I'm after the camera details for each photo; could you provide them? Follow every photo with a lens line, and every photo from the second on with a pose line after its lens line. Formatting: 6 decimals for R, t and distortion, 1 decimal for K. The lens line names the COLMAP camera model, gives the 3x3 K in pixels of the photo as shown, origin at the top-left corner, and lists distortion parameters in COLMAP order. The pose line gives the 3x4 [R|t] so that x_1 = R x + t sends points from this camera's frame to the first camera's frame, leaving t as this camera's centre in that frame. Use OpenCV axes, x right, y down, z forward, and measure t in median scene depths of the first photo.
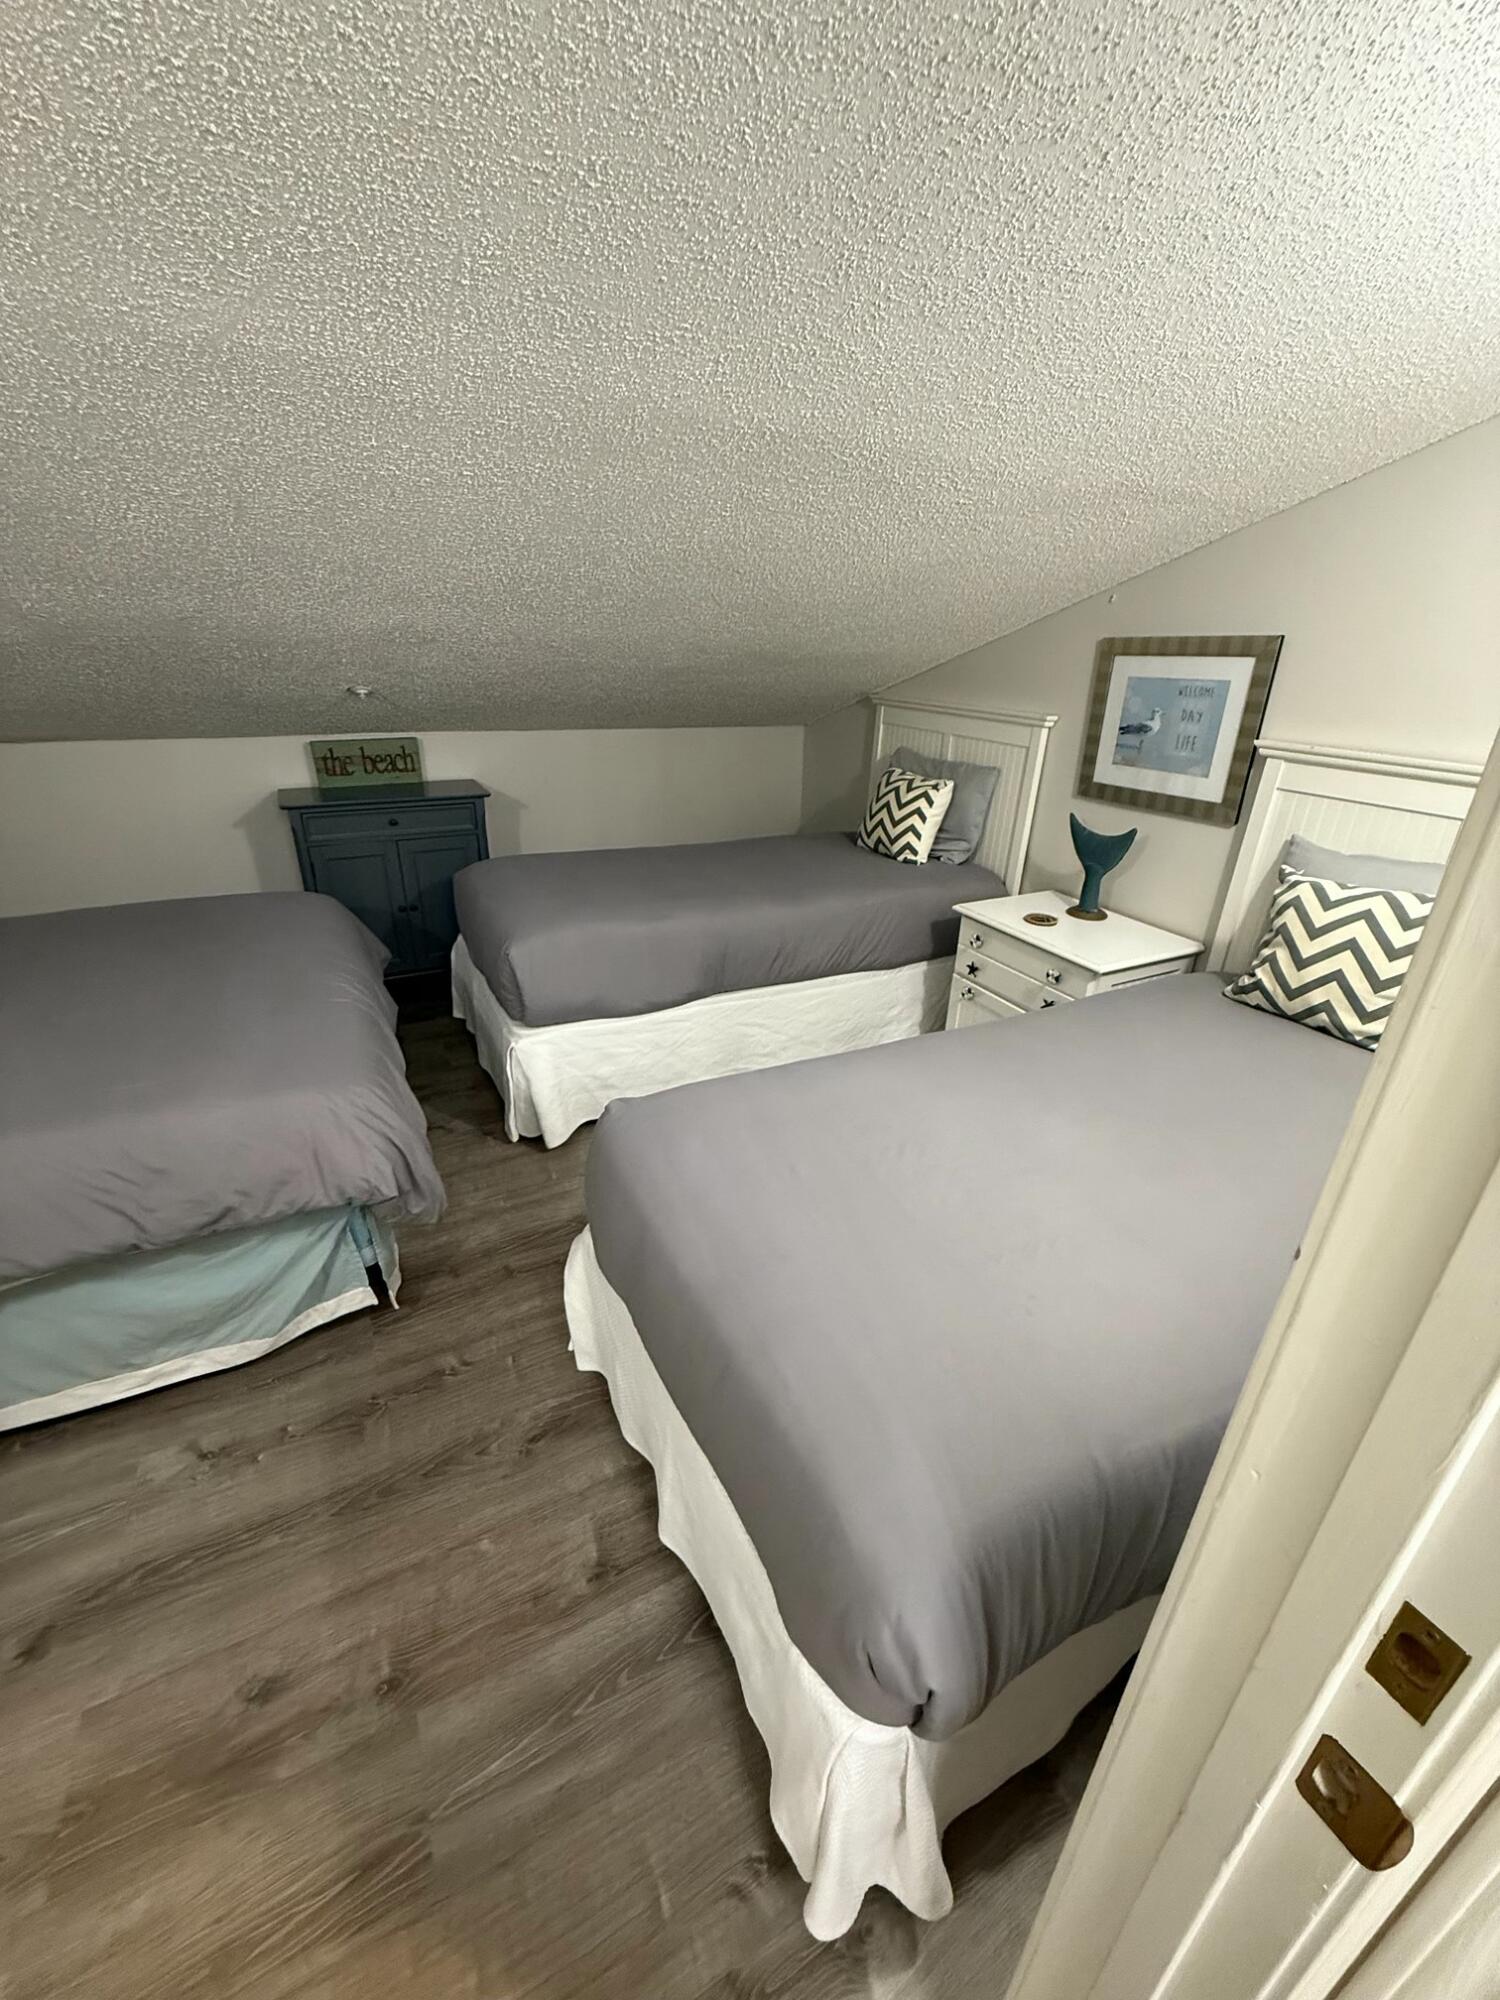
lens RADIAL K [[794.9, 0, 746.0], [0, 794.9, 989.5], [0, 0, 1]] dist [-0.000376, -0.000382]
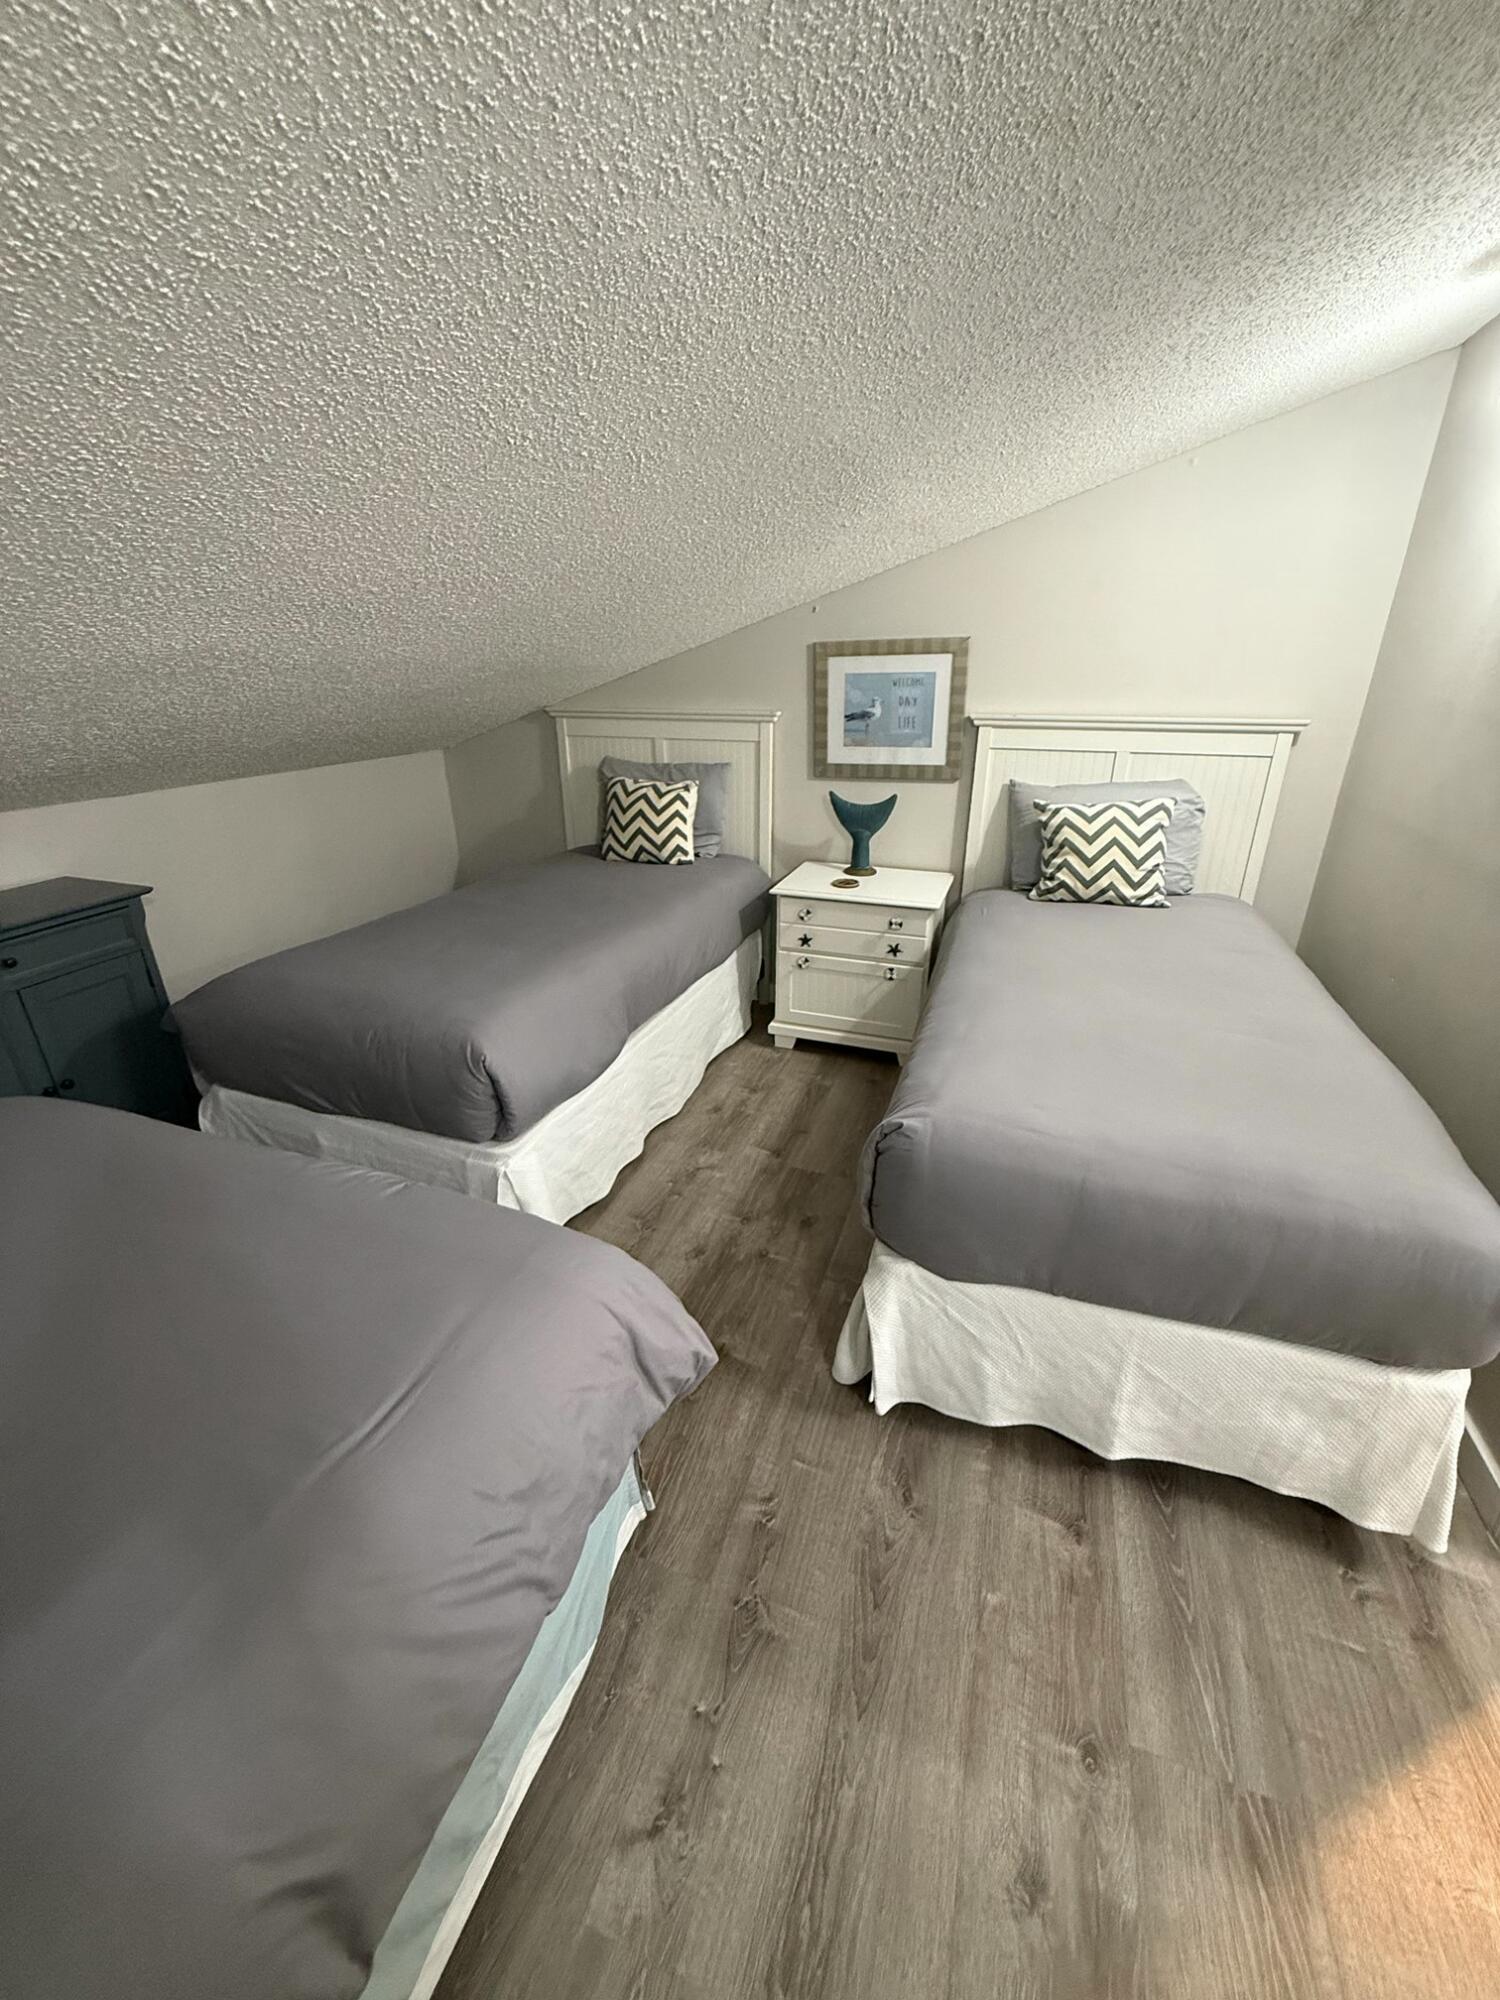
lens RADIAL K [[794.9, 0, 751.2], [0, 794.9, 989.2], [0, 0, 1]] dist [-0.000376, -0.000382]
pose [[0.734098, -0.292298, 0.612913, -0.607680], [0.297261, 0.949861, 0.096953, -0.117037], [-0.610521, 0.111023, 0.784180, 0.230700]]
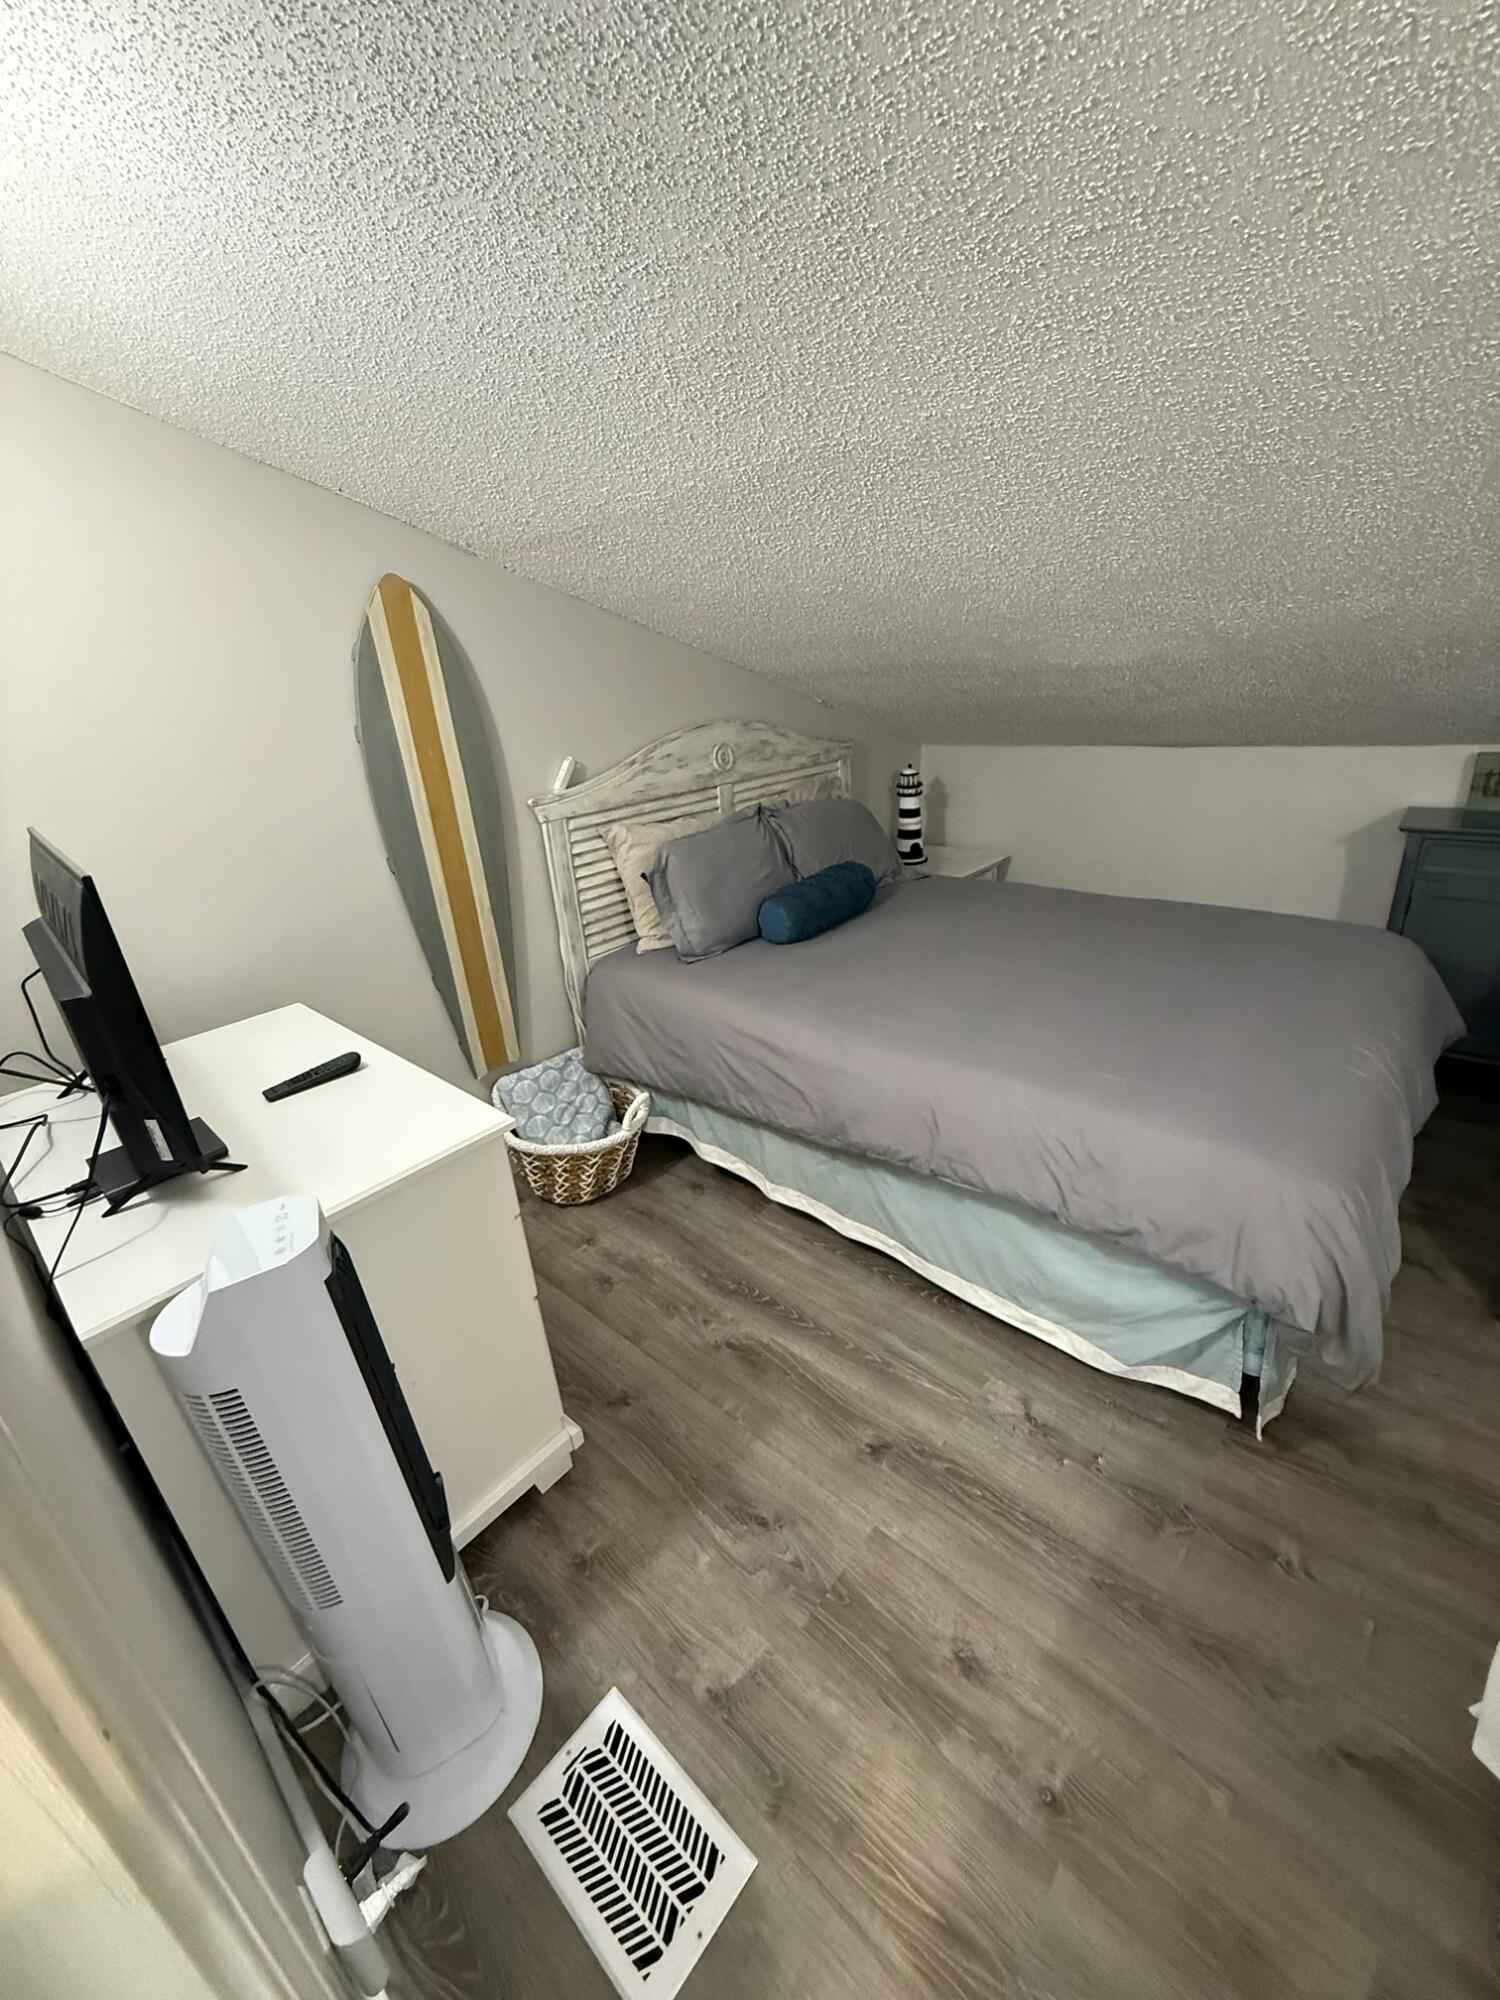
lens RADIAL K [[794.9, 0, 756.7], [0, 794.9, 993.8], [0, 0, 1]] dist [-0.000376, -0.000382]
pose [[0.355278, 0.300457, -0.885157, -0.024581], [-0.297855, 0.933963, 0.197473, -0.037817], [0.886036, 0.193491, 0.421309, 0.078925]]
